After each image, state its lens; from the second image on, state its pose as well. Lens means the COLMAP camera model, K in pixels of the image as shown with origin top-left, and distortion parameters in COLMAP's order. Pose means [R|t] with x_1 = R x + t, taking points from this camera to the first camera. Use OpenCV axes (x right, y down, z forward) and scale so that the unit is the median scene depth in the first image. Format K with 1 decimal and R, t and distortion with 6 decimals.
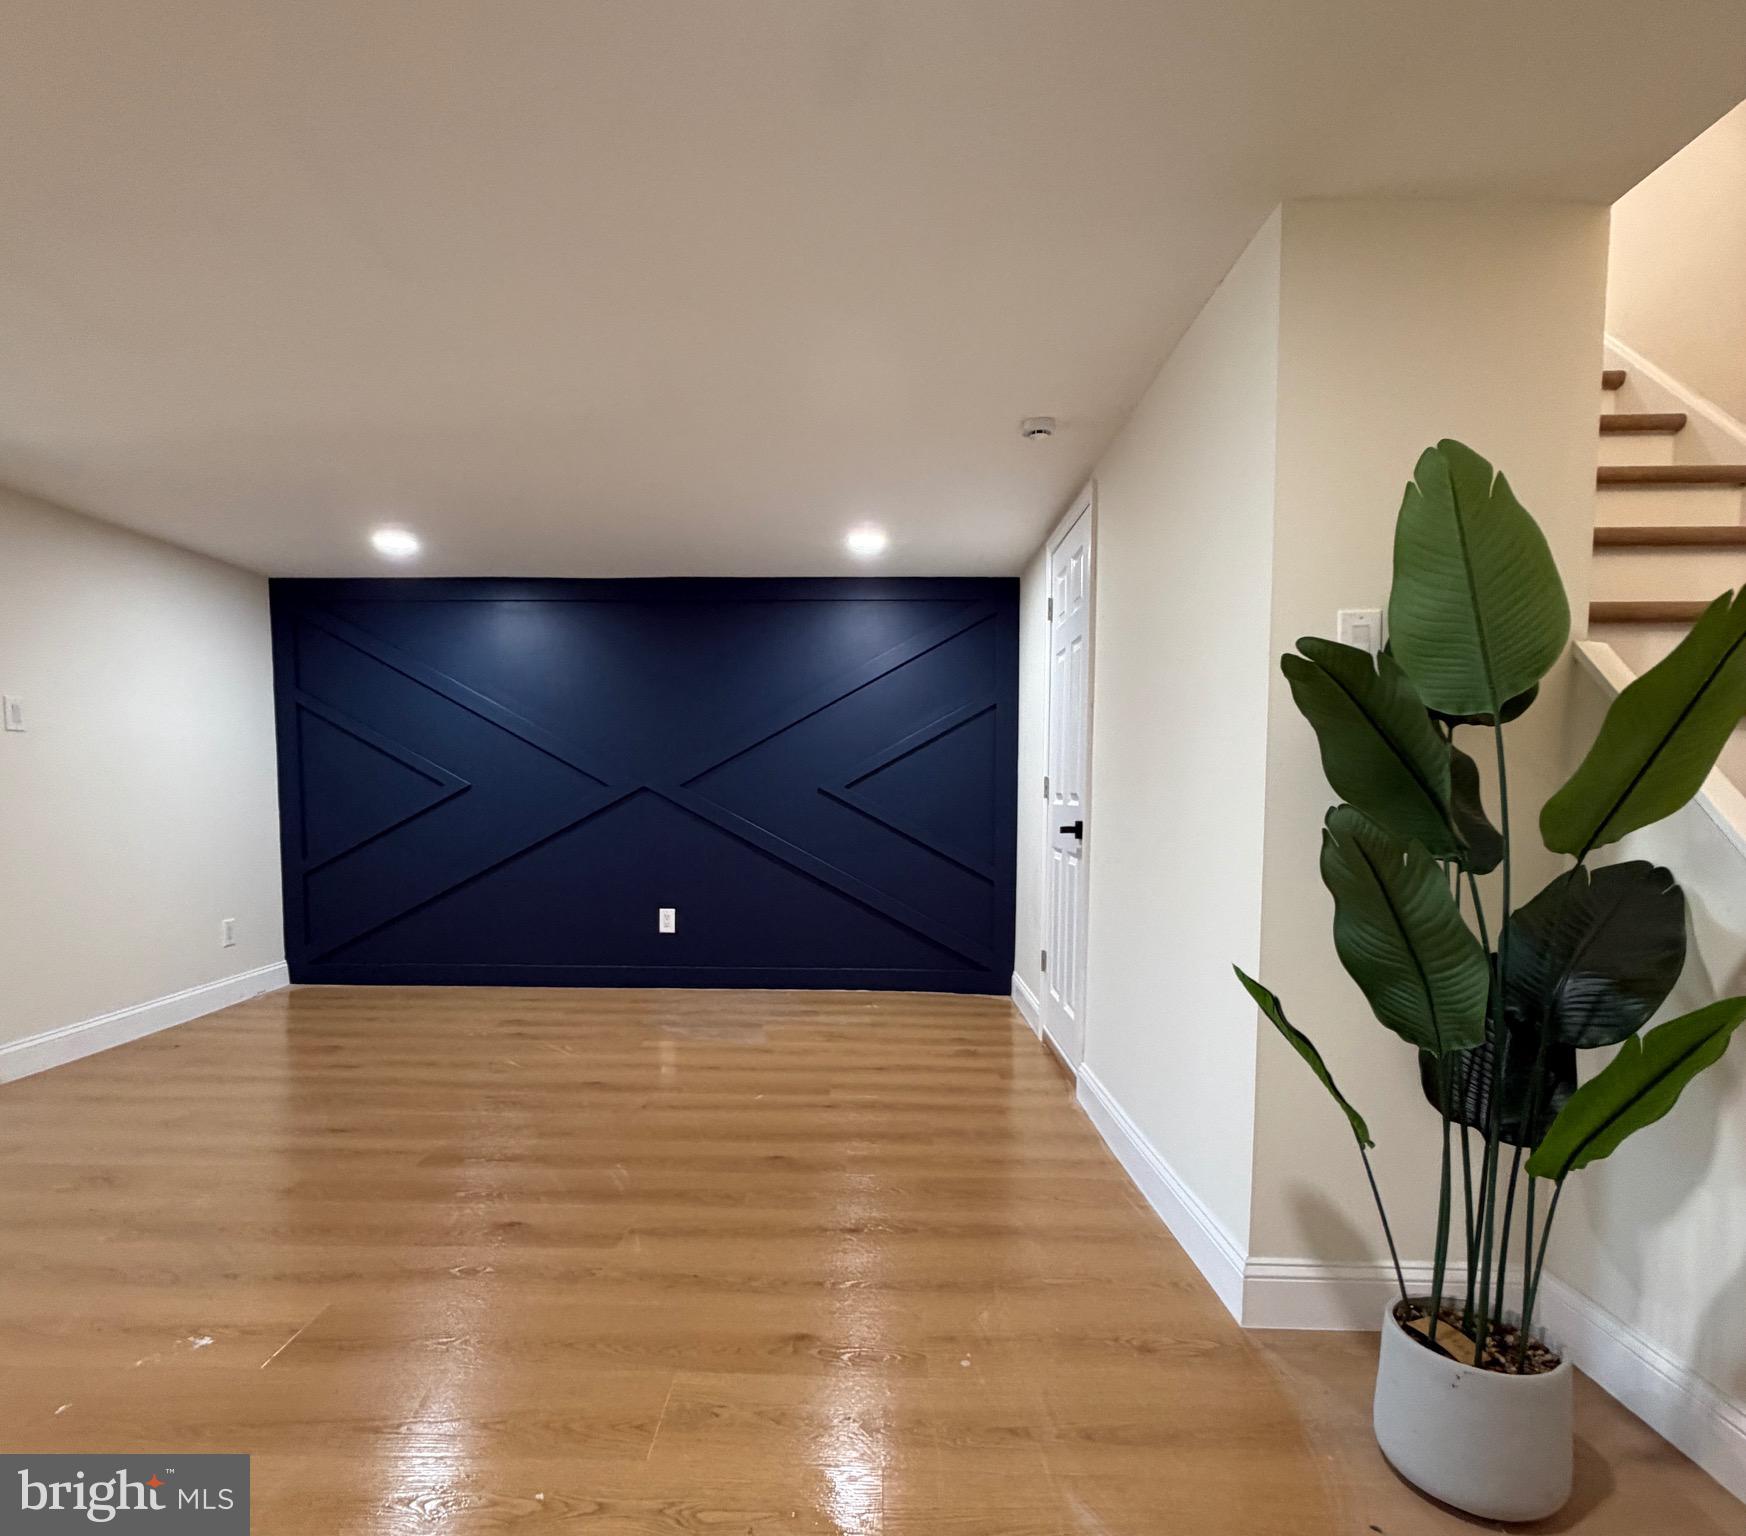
lens RADIAL K [[934.3, 0, 871.0], [0, 934.3, 864.0], [0, 0, 1]] dist [0.000867, 0.000884]
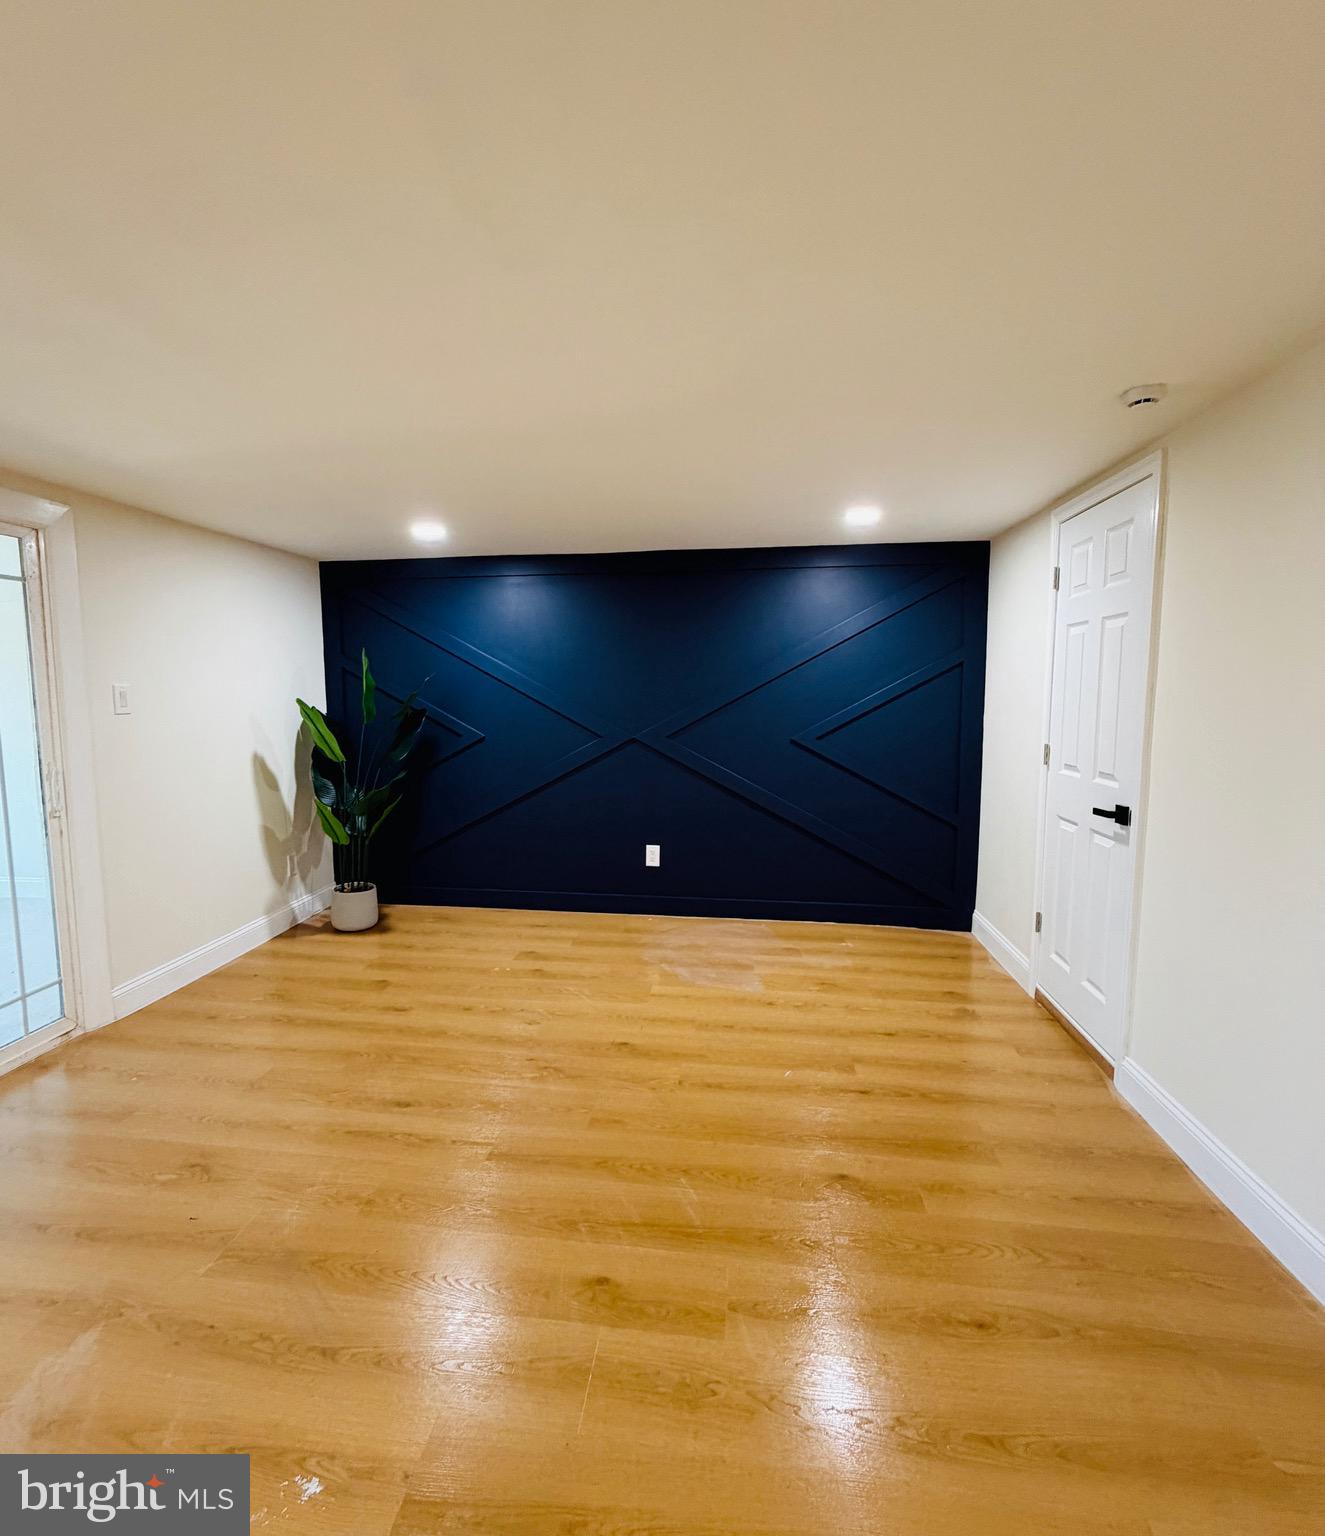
lens RADIAL K [[718.2, 0, 655.5], [0, 718.2, 764.2], [0, 0, 1]] dist [-0.000280, -0.000454]
pose [[0.993409, 0.003647, -0.114564, -0.134693], [-0.000645, 0.999656, 0.026233, -0.084796], [0.114620, -0.025987, 0.993069, 0.162796]]
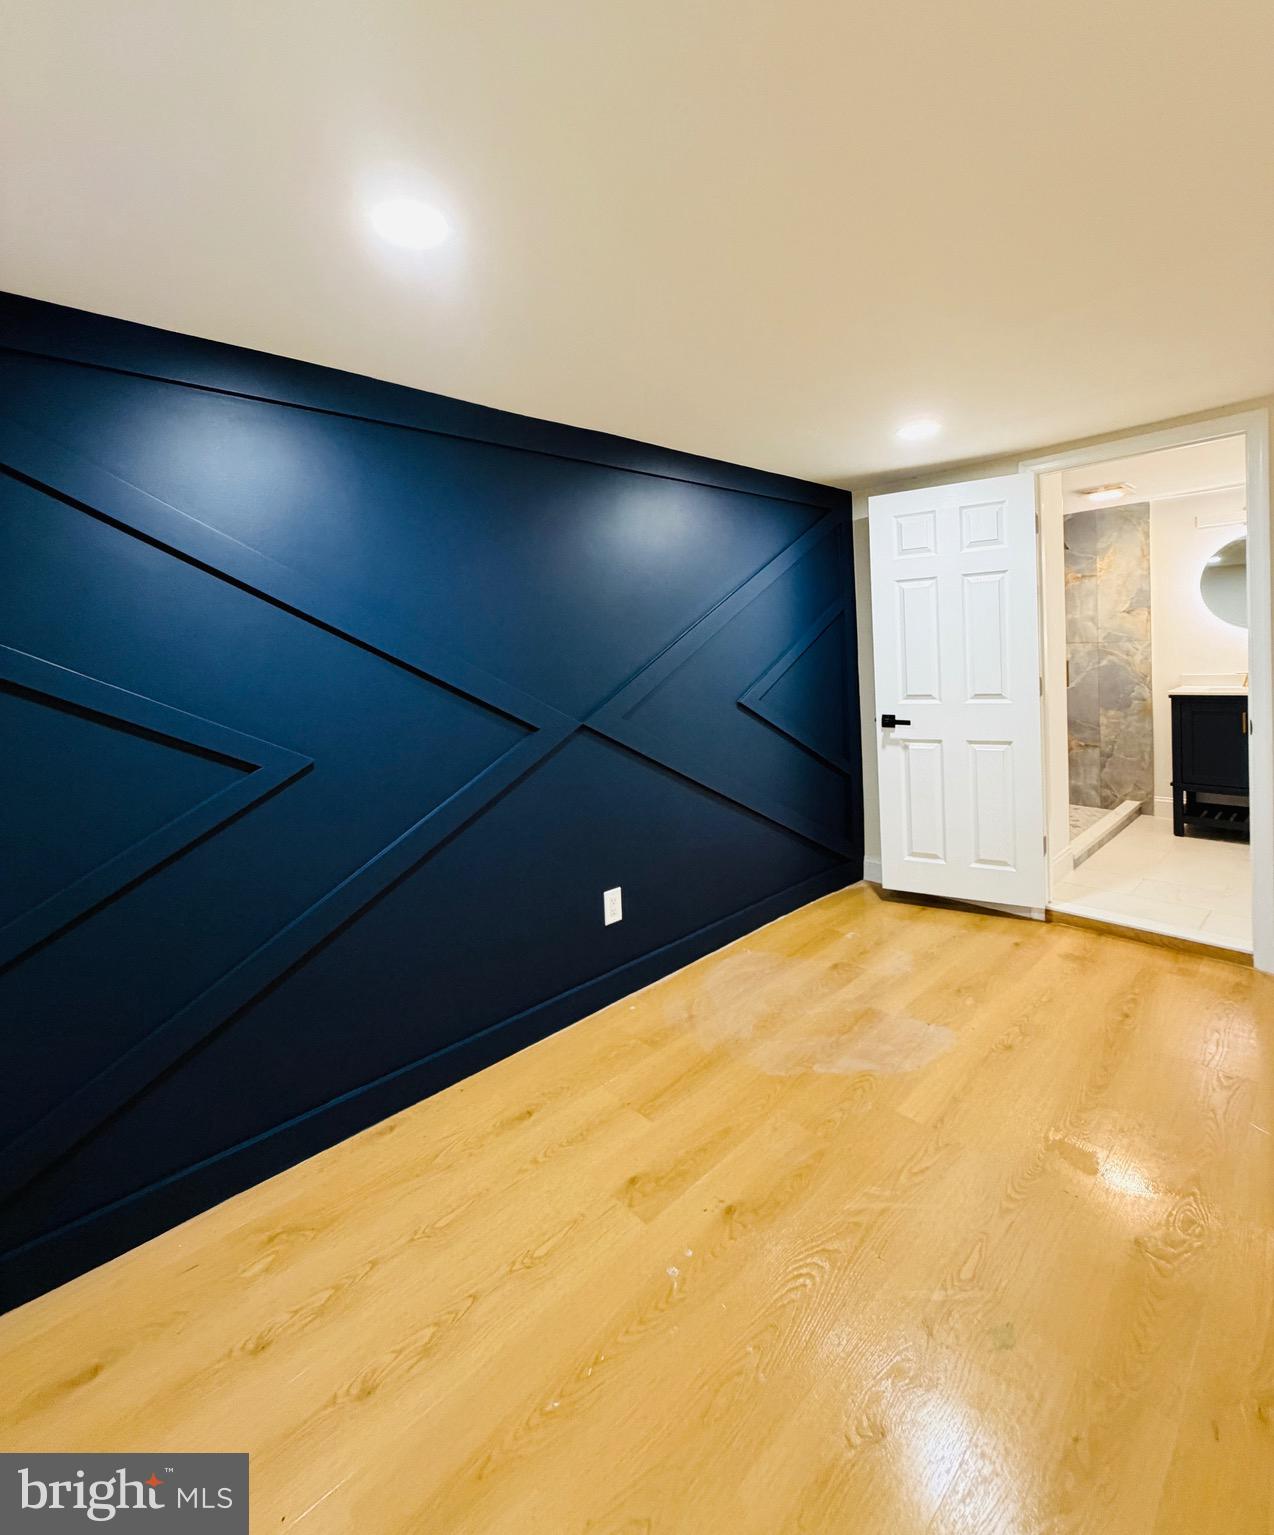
lens RADIAL K [[659.1, 0, 605.6], [0, 659.1, 688.0], [0, 0, 1]] dist [-0.001359, -0.000638]
pose [[0.728750, -0.077381, 0.680394, -0.643560], [0.106685, 0.994292, -0.001186, -0.123090], [-0.676419, 0.073453, 0.732845, 0.722019]]
